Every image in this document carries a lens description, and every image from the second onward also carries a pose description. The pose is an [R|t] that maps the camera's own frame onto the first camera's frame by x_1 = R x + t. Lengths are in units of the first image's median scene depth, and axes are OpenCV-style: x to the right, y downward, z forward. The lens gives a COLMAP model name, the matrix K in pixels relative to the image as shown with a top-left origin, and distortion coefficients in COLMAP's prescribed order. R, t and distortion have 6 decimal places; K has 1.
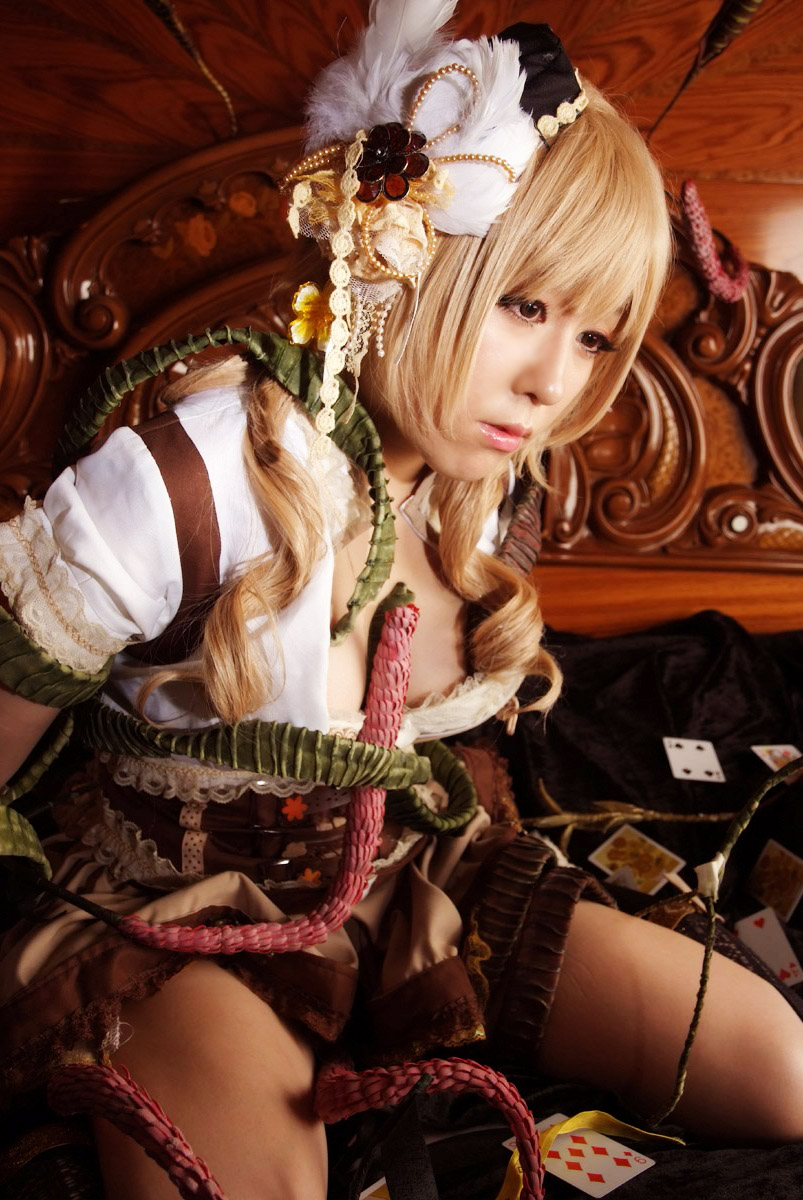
lens RADIAL K [[1076.6, 0, 401.5], [0, 1076.6, 600.0], [0, 0, 1]] dist [-0.045387, 0.145218]
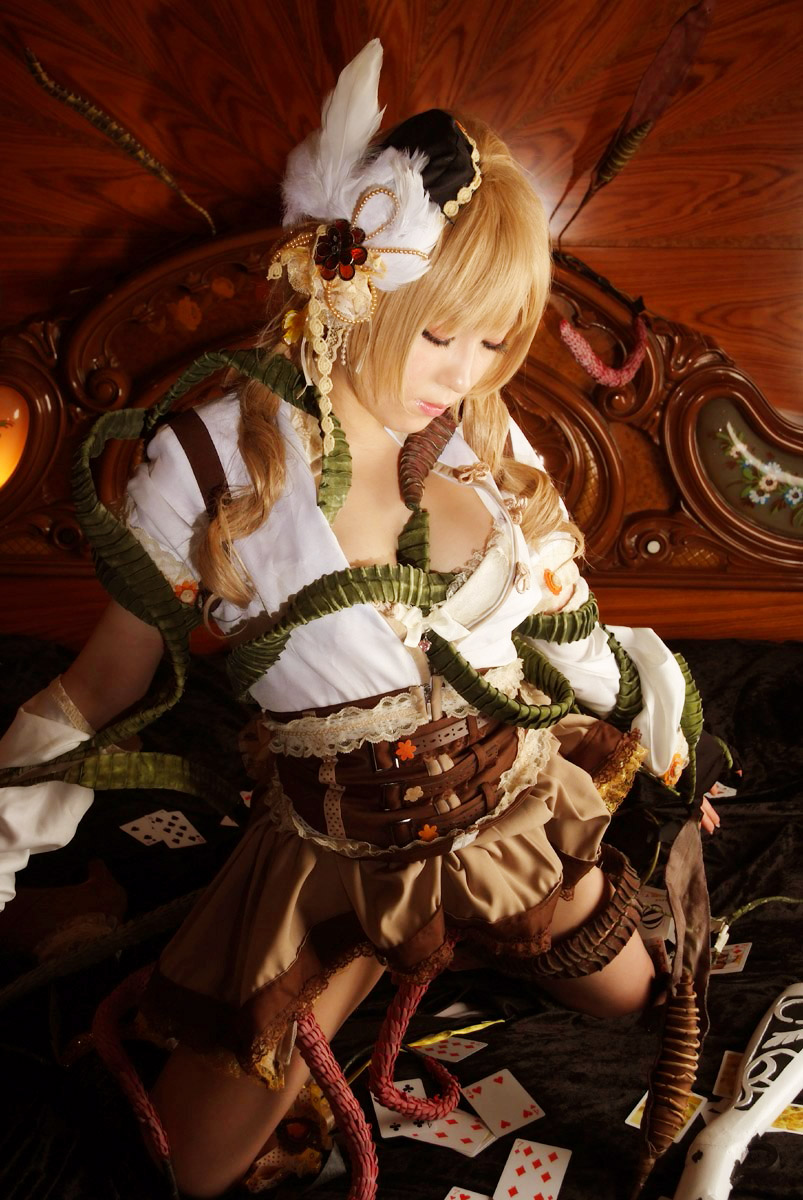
lens RADIAL K [[1405.6, 0, 401.5], [0, 1405.6, 600.0], [0, 0, 1]] dist [0.093099, 0.045702]
pose [[0.998965, -0.010718, -0.044198, 0.112636], [0.015085, 0.994905, 0.099686, -0.178474], [0.042904, -0.100249, 0.994037, -0.569451]]
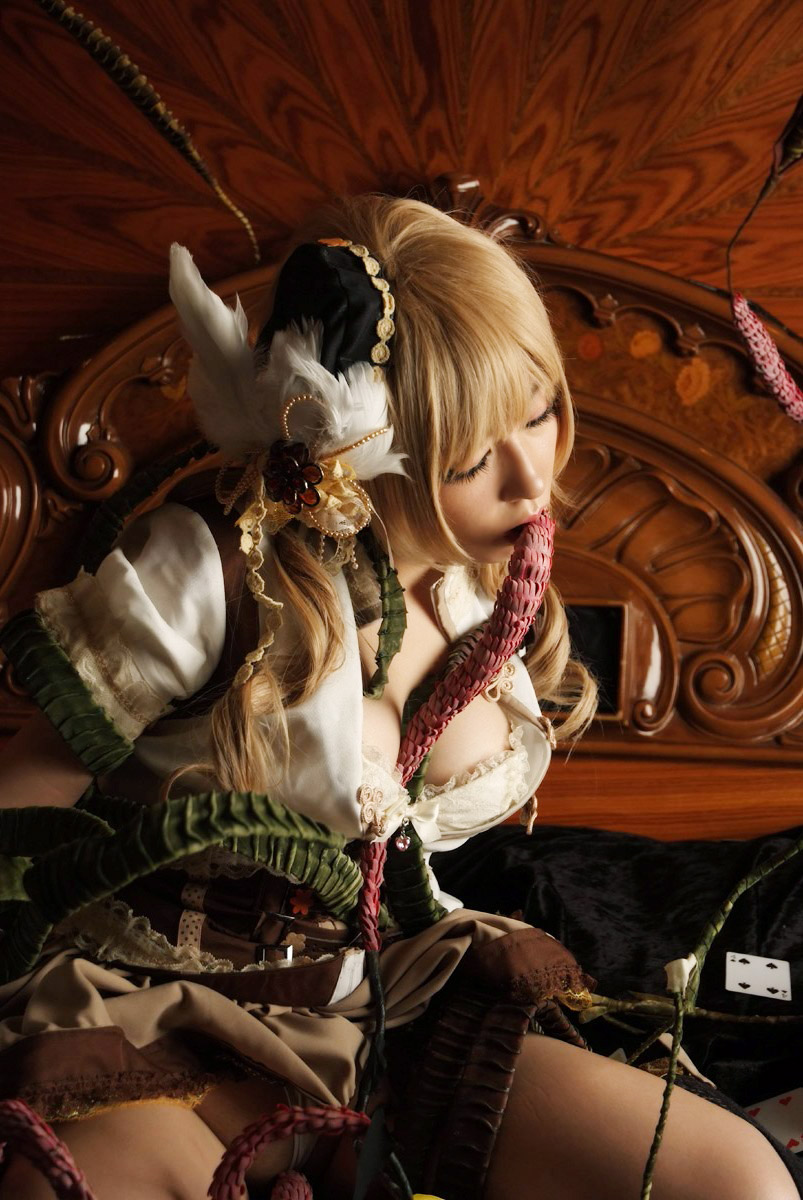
lens RADIAL K [[1683.9, 0, 401.5], [0, 1683.9, 600.0], [0, 0, 1]] dist [0.175260, 0.060138]
pose [[0.993476, -0.003613, -0.113984, 0.116985], [-0.020732, 0.977121, -0.211670, 0.127480], [0.112141, 0.212652, 0.970672, -0.277231]]
